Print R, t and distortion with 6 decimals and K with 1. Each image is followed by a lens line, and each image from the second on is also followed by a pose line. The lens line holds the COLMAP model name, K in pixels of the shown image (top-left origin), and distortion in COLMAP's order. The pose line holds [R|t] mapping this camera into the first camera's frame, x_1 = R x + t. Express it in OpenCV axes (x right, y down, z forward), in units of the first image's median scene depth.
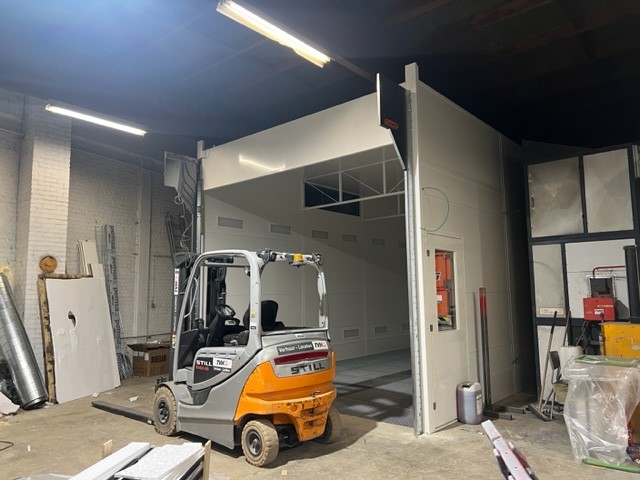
lens RADIAL K [[478.9, 0, 319.0], [0, 478.9, 242.5], [0, 0, 1]] dist [0.083780, -0.004495]
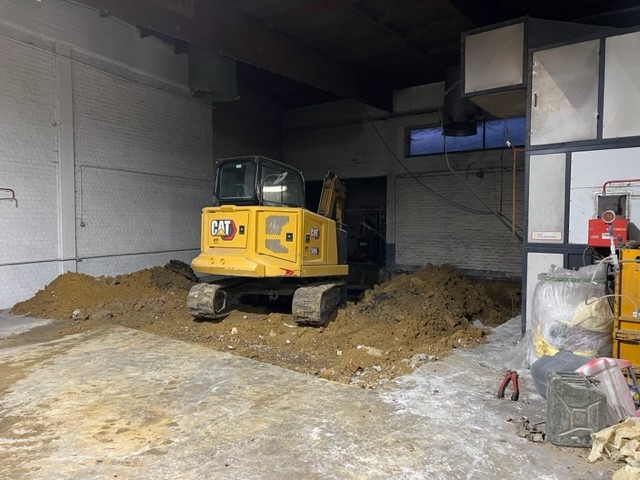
lens RADIAL K [[478.9, 0, 320.9], [0, 478.9, 238.5], [0, 0, 1]] dist [0.083780, -0.004495]
pose [[0.997121, 0.016376, 0.074037, 0.036501], [-0.026991, 0.989104, 0.144725, 0.036531], [-0.070861, -0.146307, 0.986698, 0.216174]]
